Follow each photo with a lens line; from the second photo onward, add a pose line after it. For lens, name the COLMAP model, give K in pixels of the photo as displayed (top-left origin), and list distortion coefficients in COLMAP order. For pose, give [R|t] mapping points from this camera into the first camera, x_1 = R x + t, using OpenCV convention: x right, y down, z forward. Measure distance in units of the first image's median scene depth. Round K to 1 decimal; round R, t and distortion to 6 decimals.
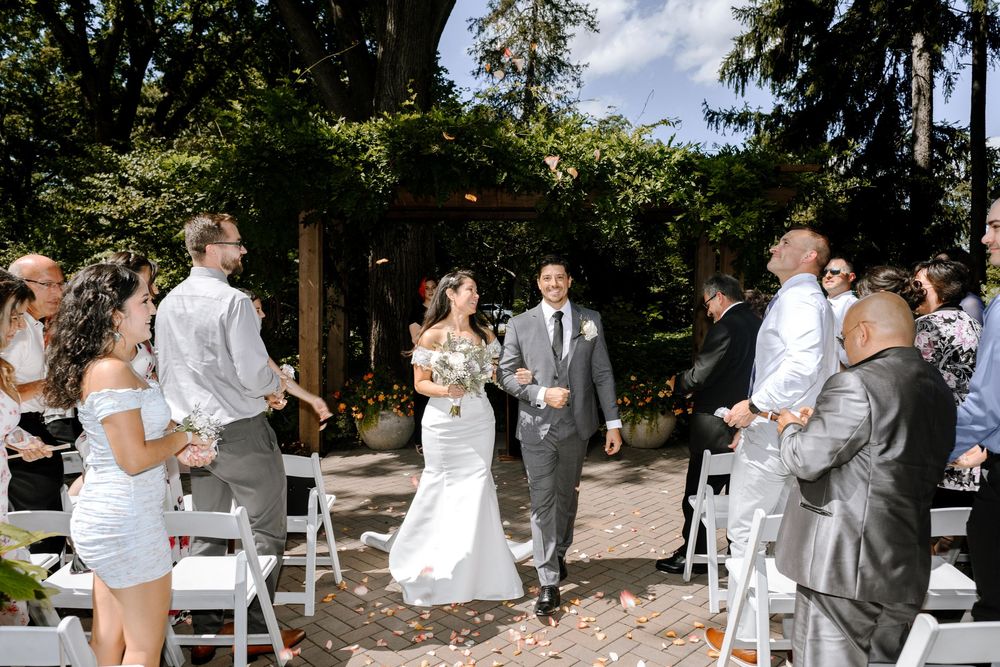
lens RADIAL K [[725.1, 0, 497.9], [0, 725.1, 332.0], [0, 0, 1]] dist [-0.000466, -0.000567]
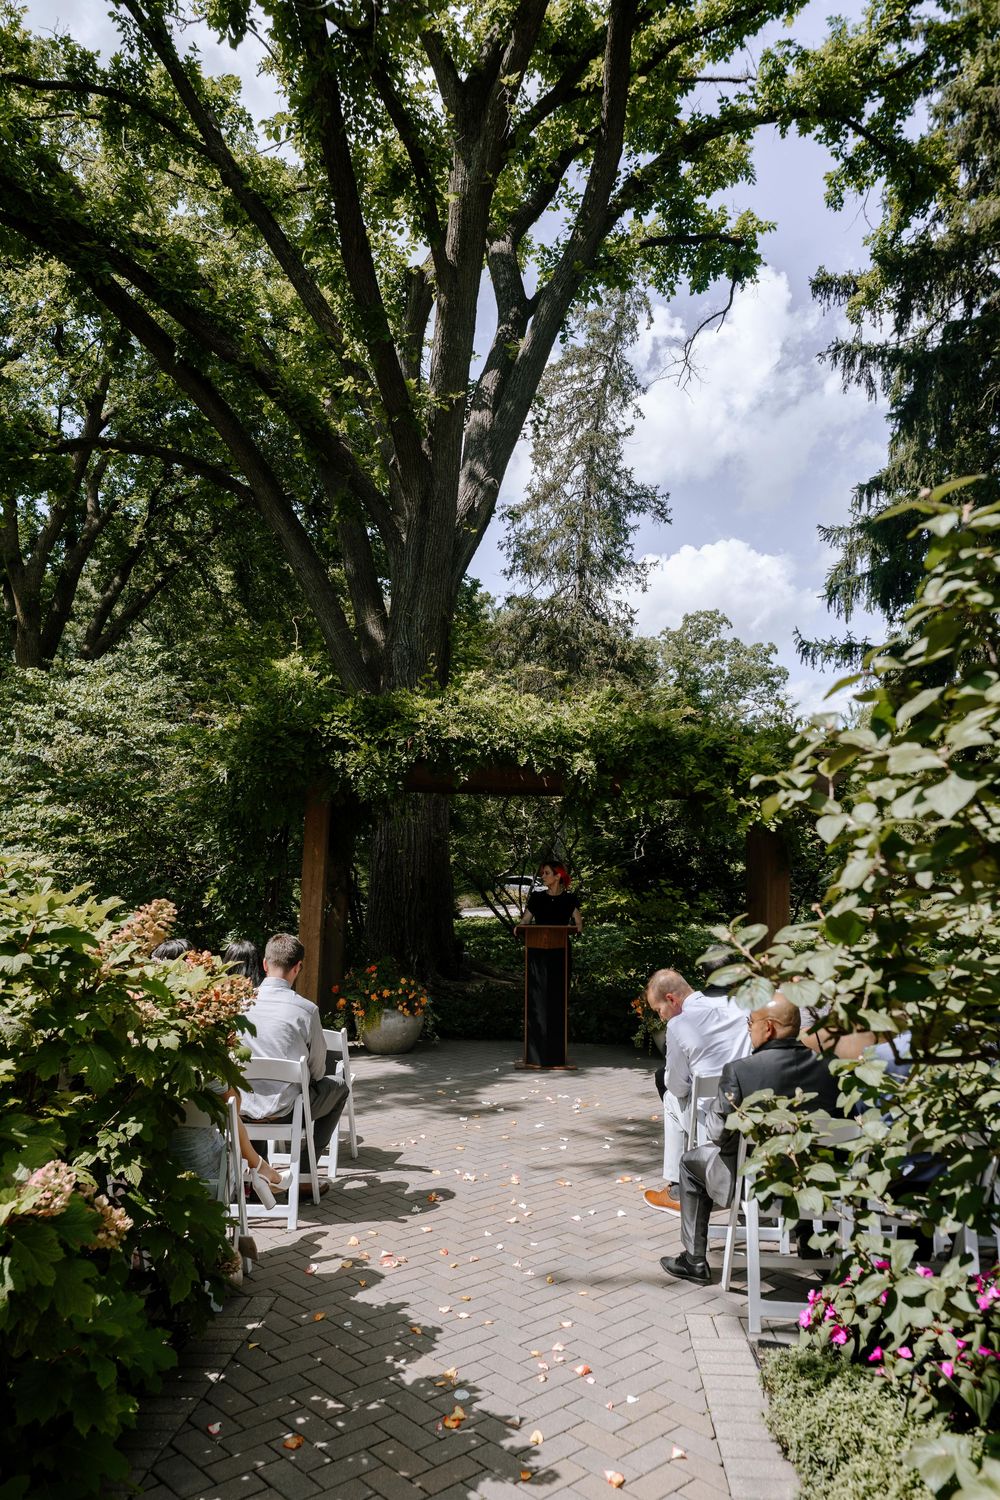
lens RADIAL K [[1050.8, 0, 486.1], [0, 1050.8, 750.8], [0, 0, 1]] dist [0.001296, -0.000703]
pose [[0.998618, 0.019363, -0.048862, 0.008153], [-0.026725, 0.987579, -0.154836, -0.003010], [0.045257, 0.155928, 0.986731, -0.127964]]
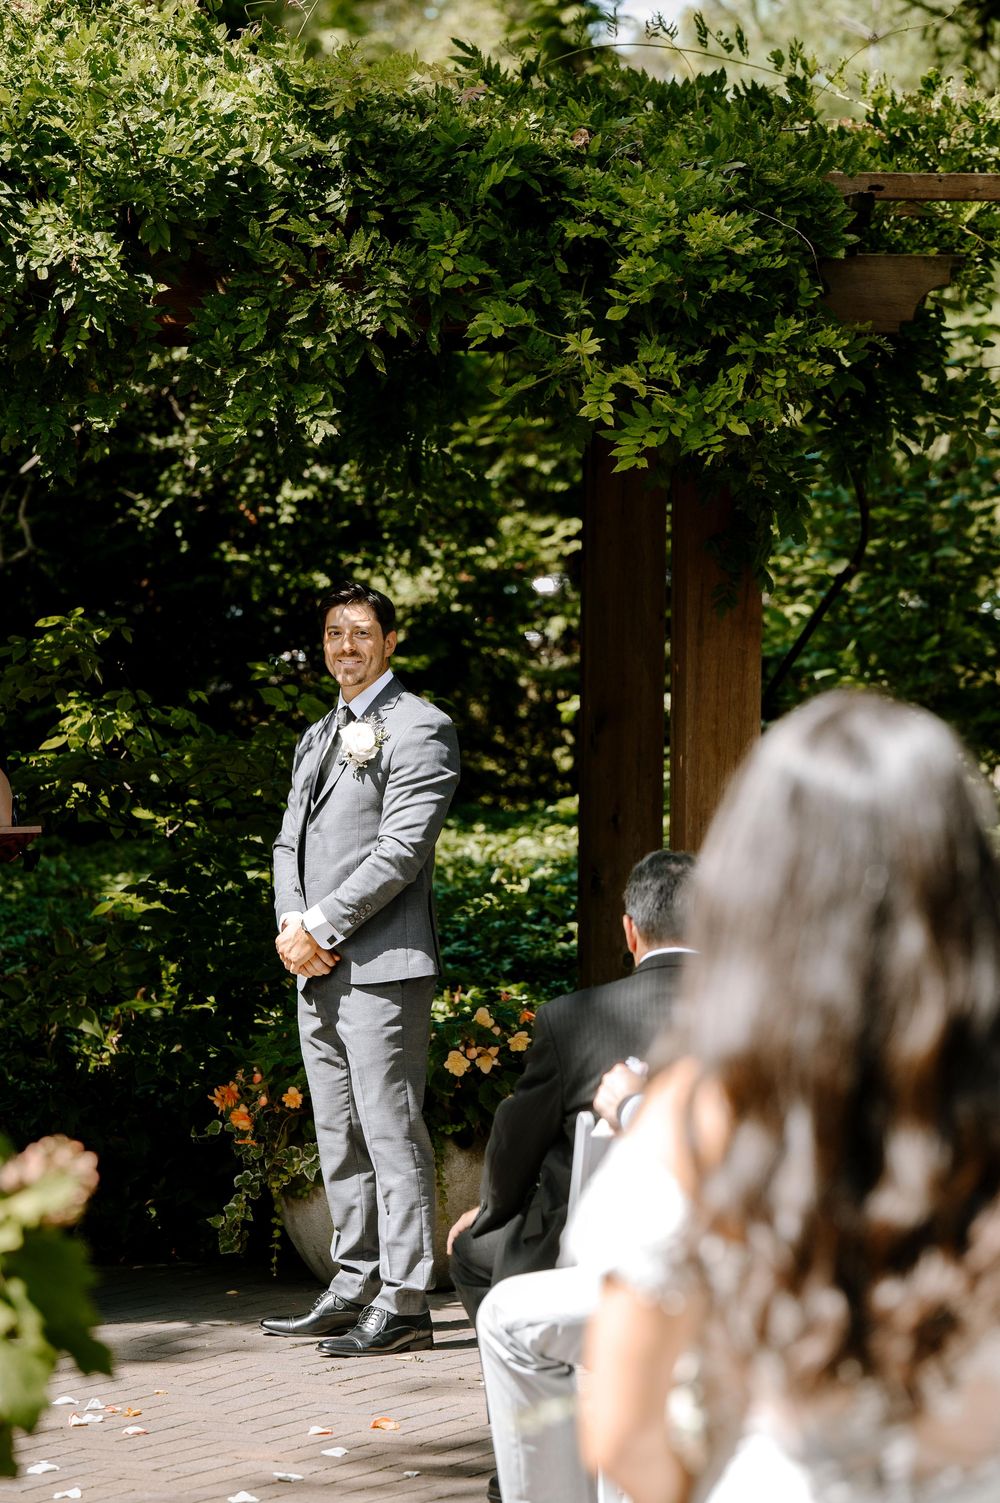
lens RADIAL K [[5280.2, 0, 723.1], [0, 5280.2, 748.9], [0, 0, 1]] dist [0.776340, -15.810930]
pose [[0.961114, -0.015553, 0.275713, -0.074651], [0.020928, 0.999644, -0.016563, 0.003868], [-0.275357, 0.021689, 0.961097, -0.309551]]
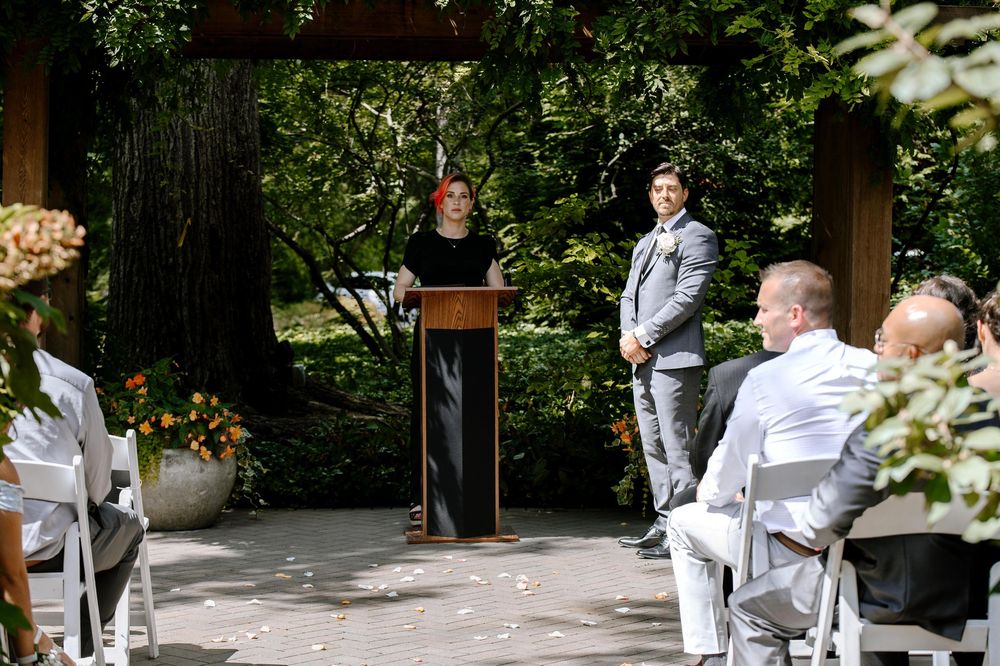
lens RADIAL K [[2050.0, 0, 500.0], [0, 2050.0, 333.0], [0, 0, 1]] dist [-0.119751, -0.622317]
pose [[0.998587, 0.002189, 0.053090, -0.003645], [-0.001671, 0.999951, -0.009784, 0.017494], [-0.053109, 0.009681, 0.998542, -0.153645]]
